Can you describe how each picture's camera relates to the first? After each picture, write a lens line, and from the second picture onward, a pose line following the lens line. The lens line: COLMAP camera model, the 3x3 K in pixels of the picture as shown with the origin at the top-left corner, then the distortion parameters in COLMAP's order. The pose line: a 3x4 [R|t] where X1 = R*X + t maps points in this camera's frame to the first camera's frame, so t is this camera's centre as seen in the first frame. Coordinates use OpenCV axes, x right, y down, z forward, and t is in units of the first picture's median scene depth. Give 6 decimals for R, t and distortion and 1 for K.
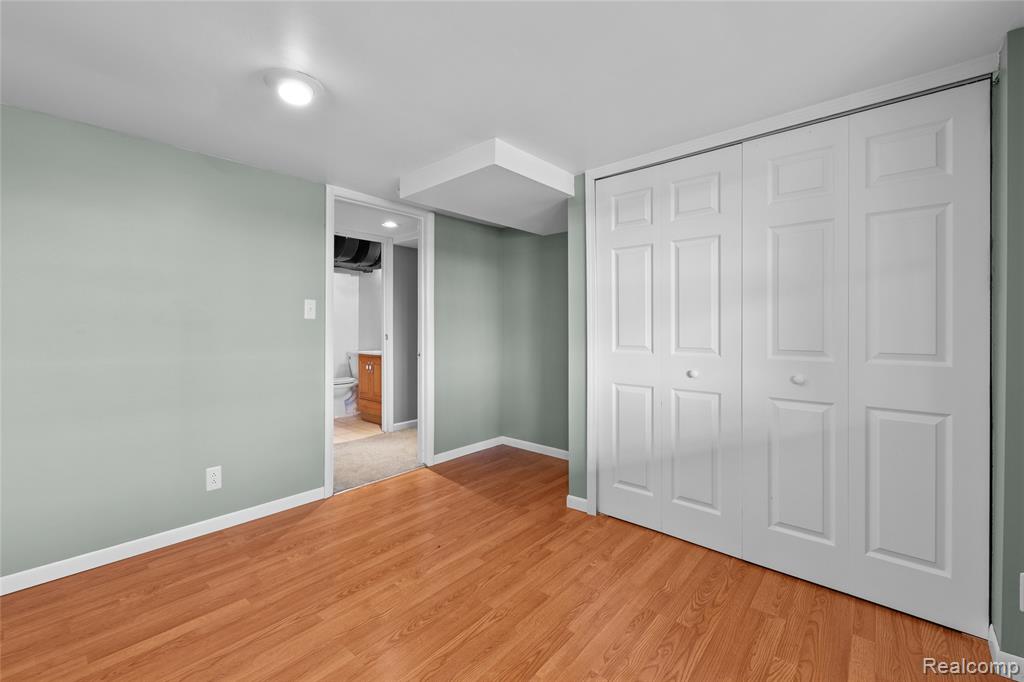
lens RADIAL K [[414.0, 0, 525.8], [0, 414.0, 333.2], [0, 0, 1]] dist [-0.000146, -0.000389]
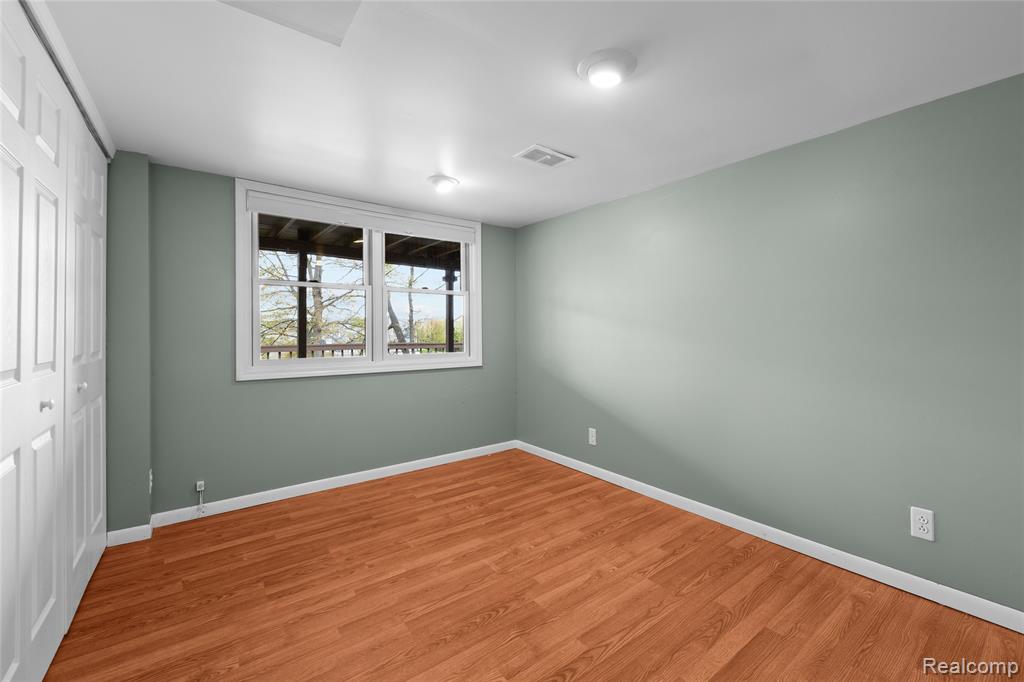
lens RADIAL K [[414.0, 0, 525.8], [0, 414.0, 333.2], [0, 0, 1]] dist [-0.000146, -0.000389]
pose [[-0.976734, -0.001235, 0.214451, -0.580574], [0.004156, 0.999687, 0.024685, -0.025504], [-0.214414, 0.025002, -0.976423, 1.939048]]
